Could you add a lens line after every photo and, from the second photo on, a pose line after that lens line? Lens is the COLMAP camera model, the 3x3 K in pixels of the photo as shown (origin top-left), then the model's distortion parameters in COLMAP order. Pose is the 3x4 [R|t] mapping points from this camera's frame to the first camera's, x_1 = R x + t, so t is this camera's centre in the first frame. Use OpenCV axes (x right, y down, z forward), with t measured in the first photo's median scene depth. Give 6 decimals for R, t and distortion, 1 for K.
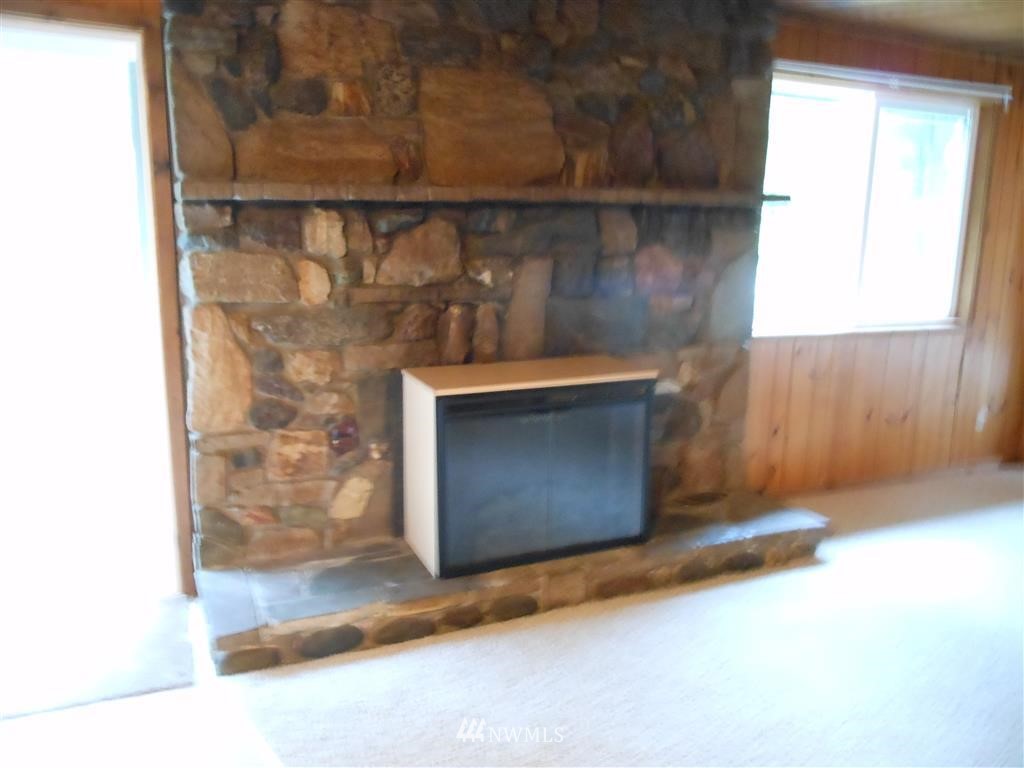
lens RADIAL K [[843.4, 0, 511.7], [0, 843.4, 389.8], [0, 0, 1]] dist [-0.029731, 0.009009]
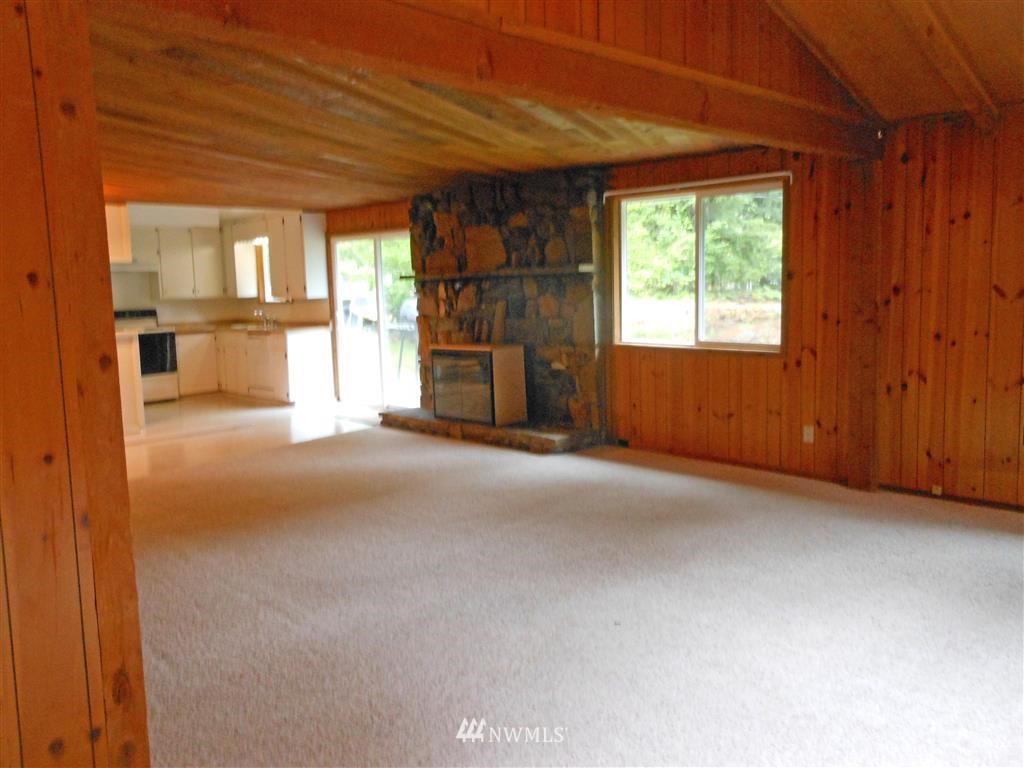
lens RADIAL K [[843.4, 0, 512.5], [0, 843.4, 380.3], [0, 0, 1]] dist [-0.029731, 0.009009]
pose [[0.345117, 0.092128, -0.934027, 2.372149], [-0.140136, 0.989073, 0.045778, -0.048984], [0.928039, 0.115093, 0.354257, 0.242294]]
